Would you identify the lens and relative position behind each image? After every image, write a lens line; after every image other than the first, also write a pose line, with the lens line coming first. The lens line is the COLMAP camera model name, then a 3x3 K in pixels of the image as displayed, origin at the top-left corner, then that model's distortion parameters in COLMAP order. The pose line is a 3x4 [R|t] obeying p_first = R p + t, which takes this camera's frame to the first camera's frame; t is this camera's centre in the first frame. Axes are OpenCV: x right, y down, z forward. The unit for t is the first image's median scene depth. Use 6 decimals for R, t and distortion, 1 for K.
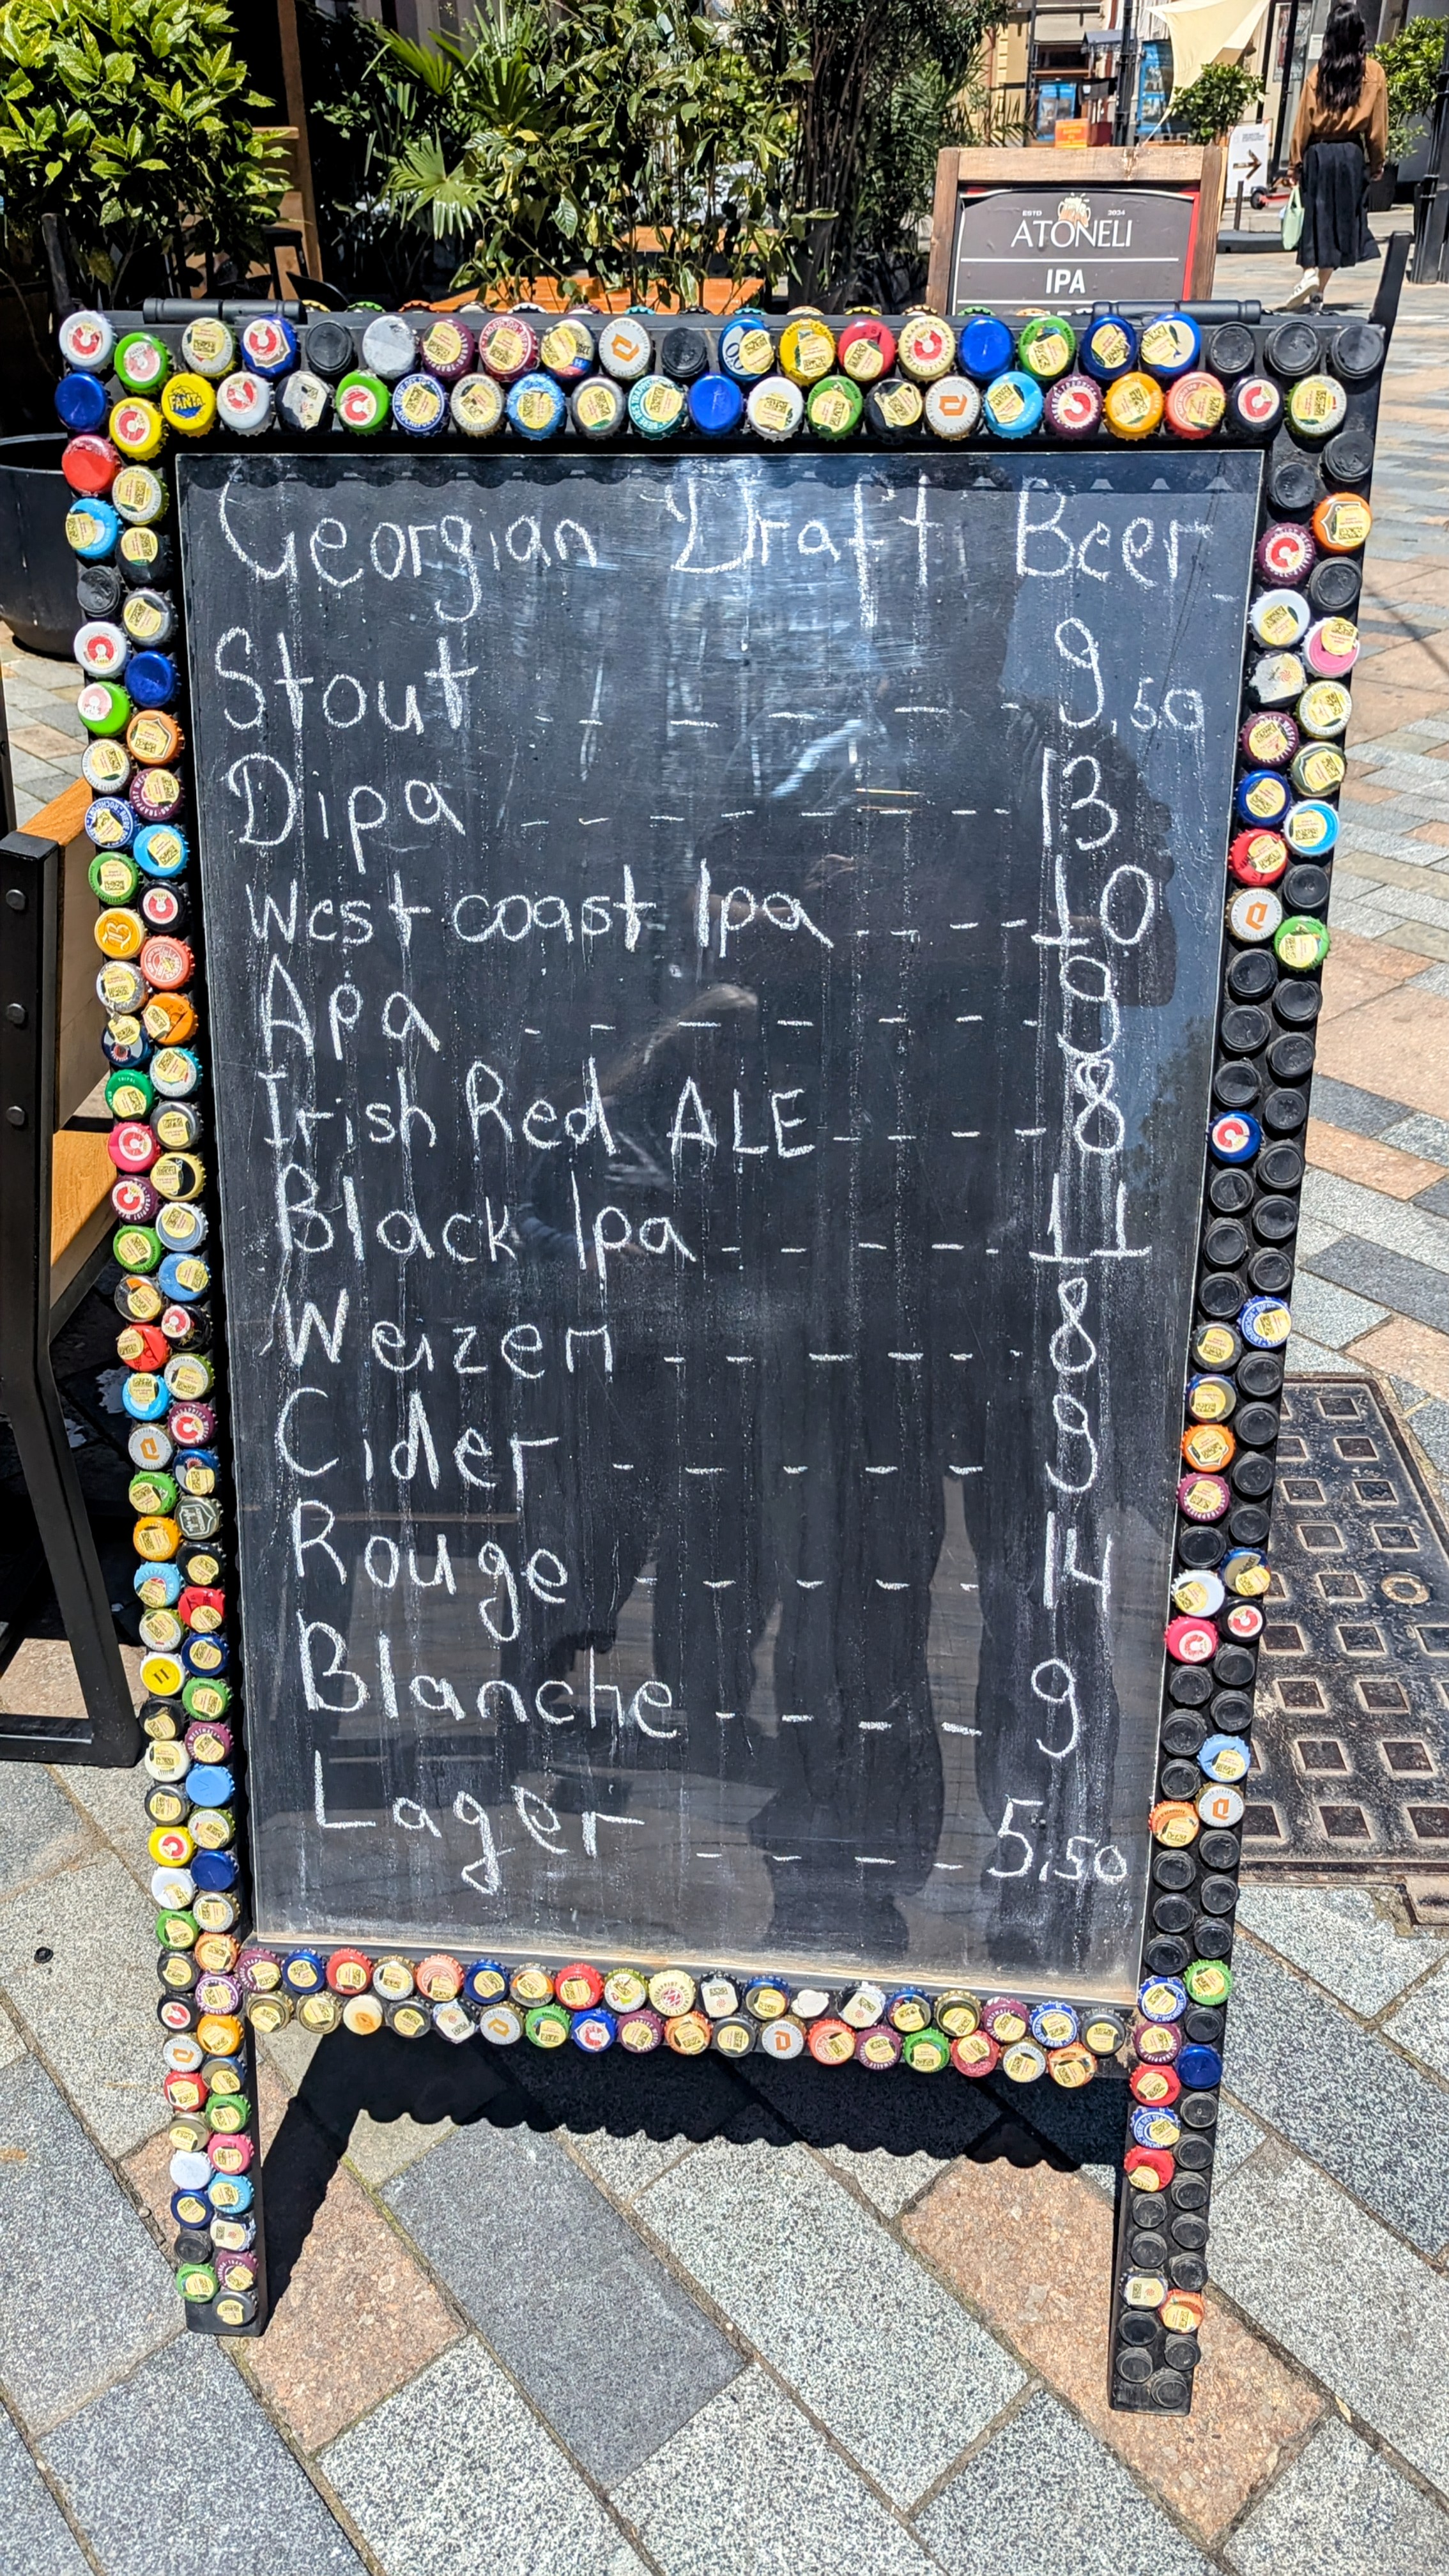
lens RADIAL K [[1810.9, 0, 722.7], [0, 1810.9, 1292.1], [0, 0, 1]] dist [0.027191, -0.005388]
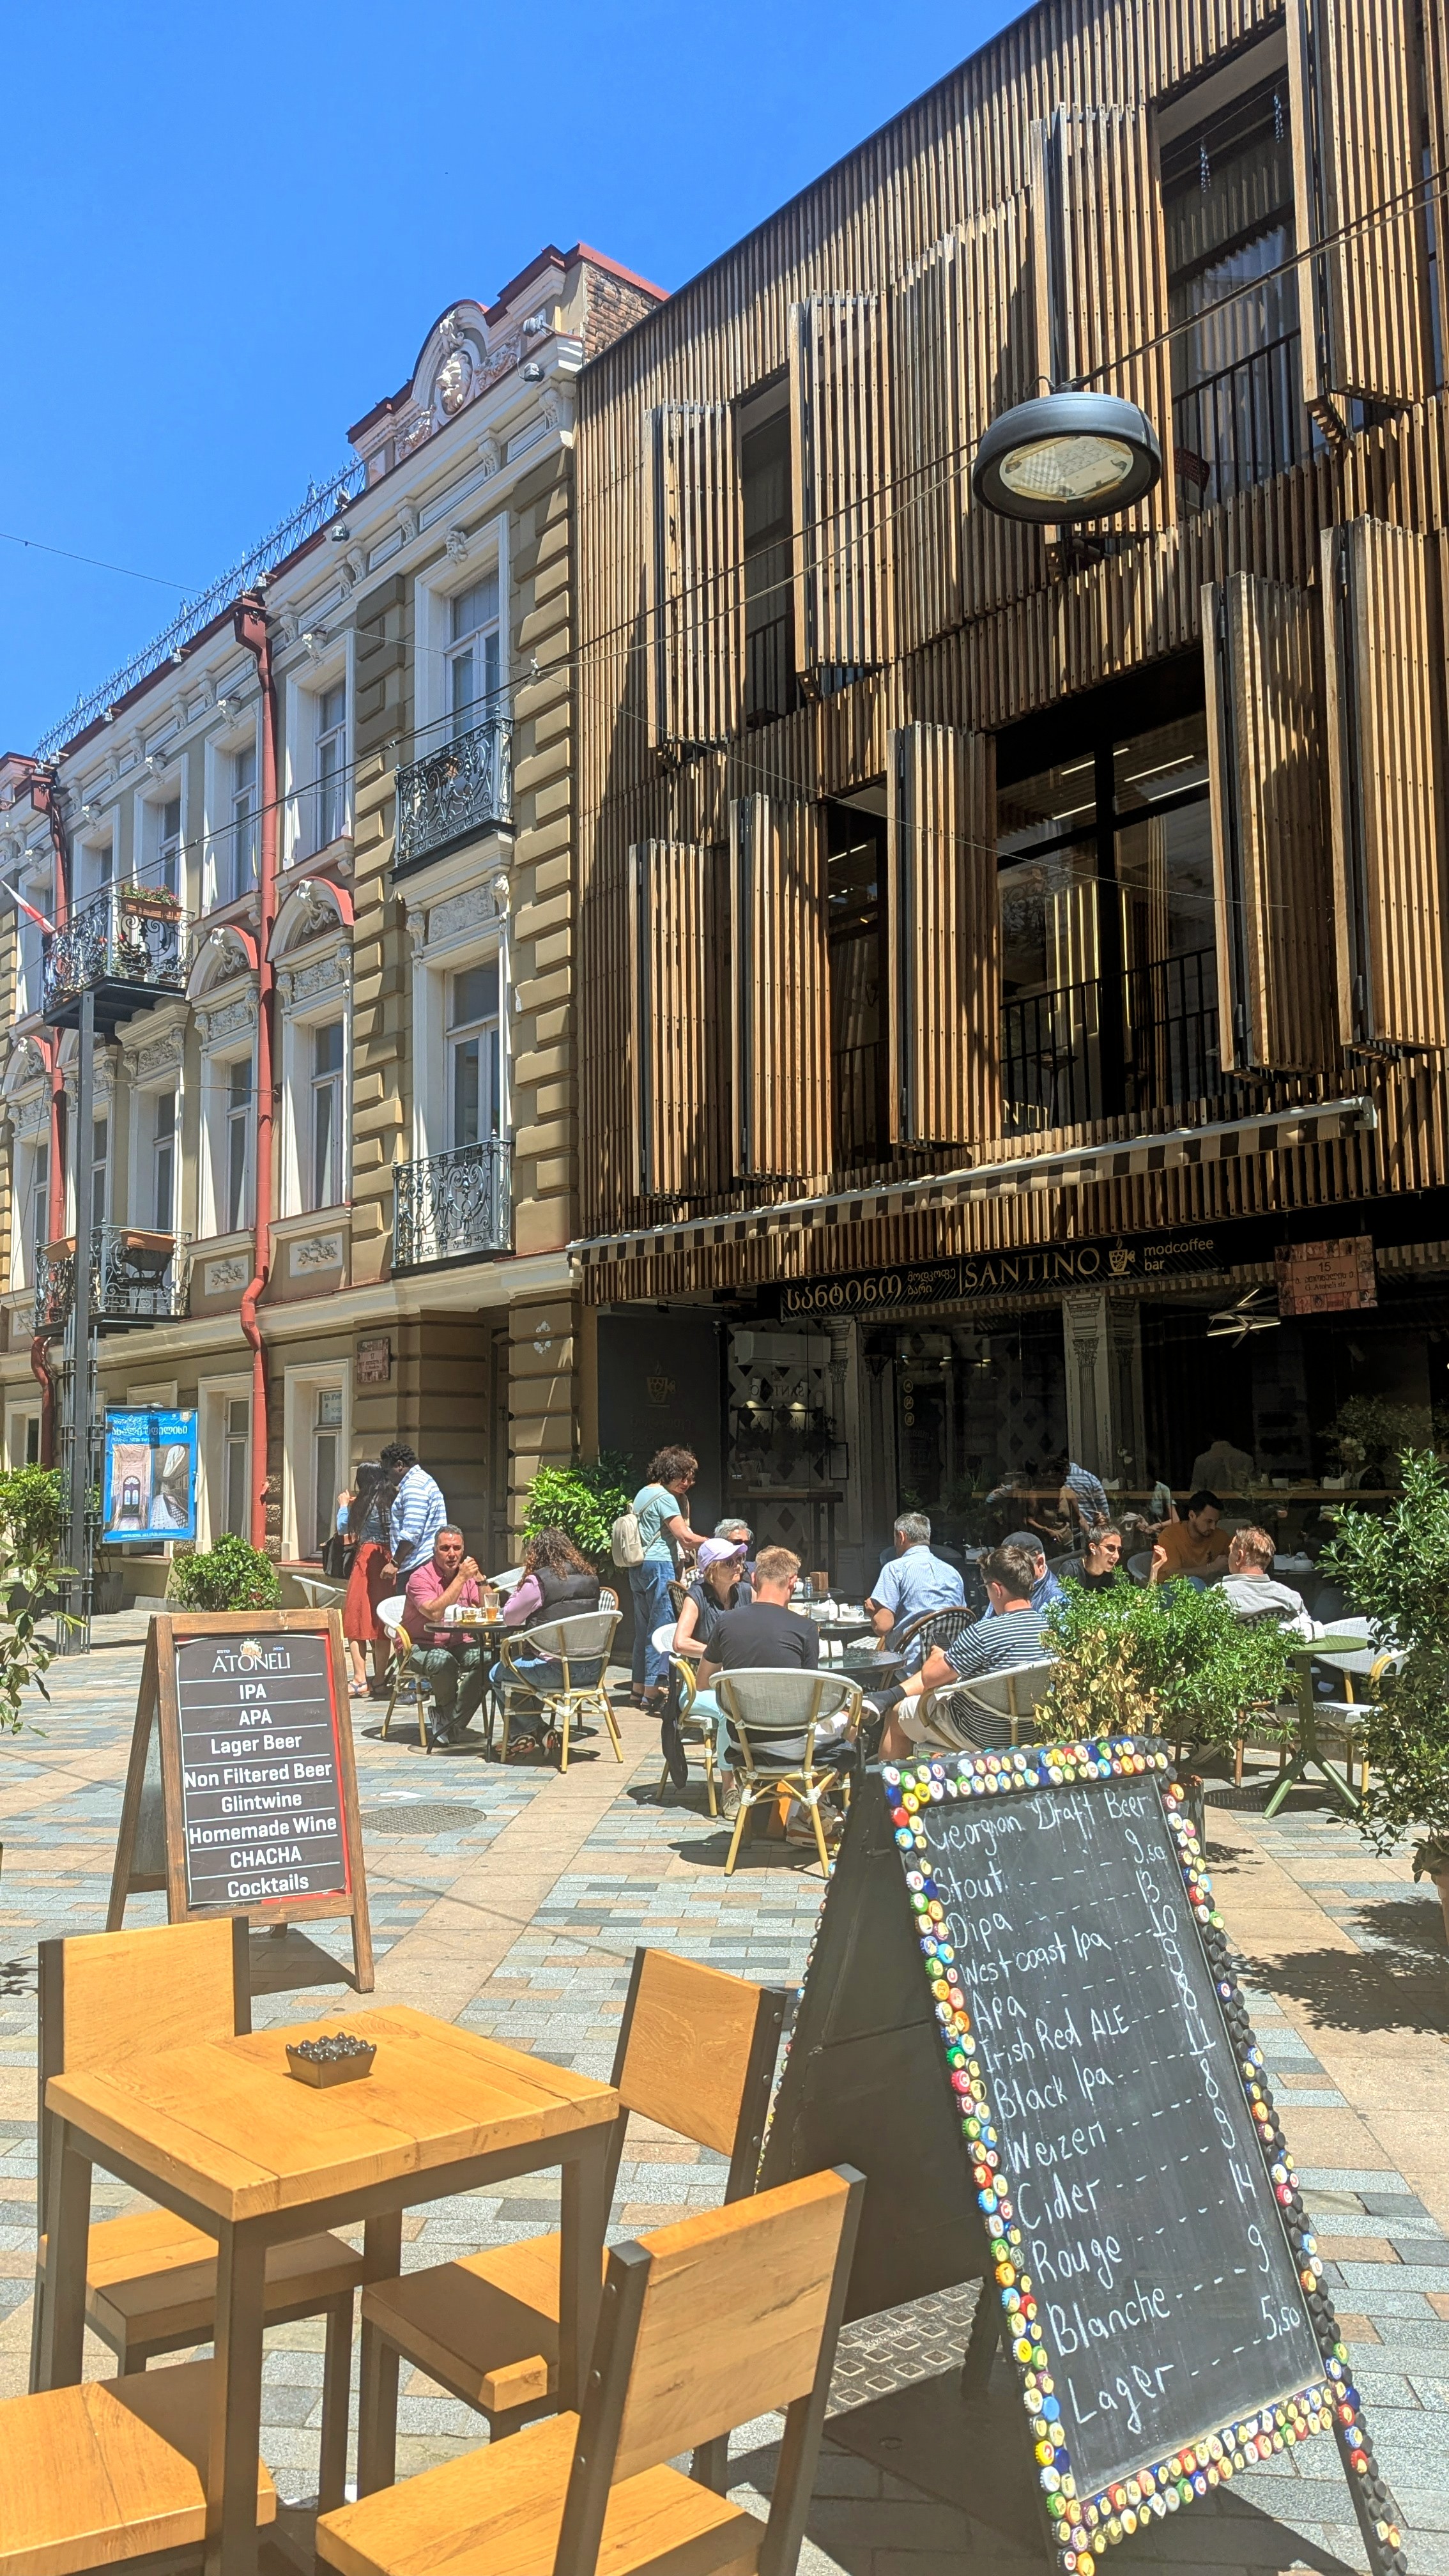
lens RADIAL K [[1810.9, 0, 720.3], [0, 1810.9, 1289.6], [0, 0, 1]] dist [0.027191, -0.005388]
pose [[0.723801, 0.093016, 0.683711, -2.380879], [0.364967, 0.789310, -0.493749, 0.172018], [-0.585587, 0.606908, 0.537355, -0.778724]]
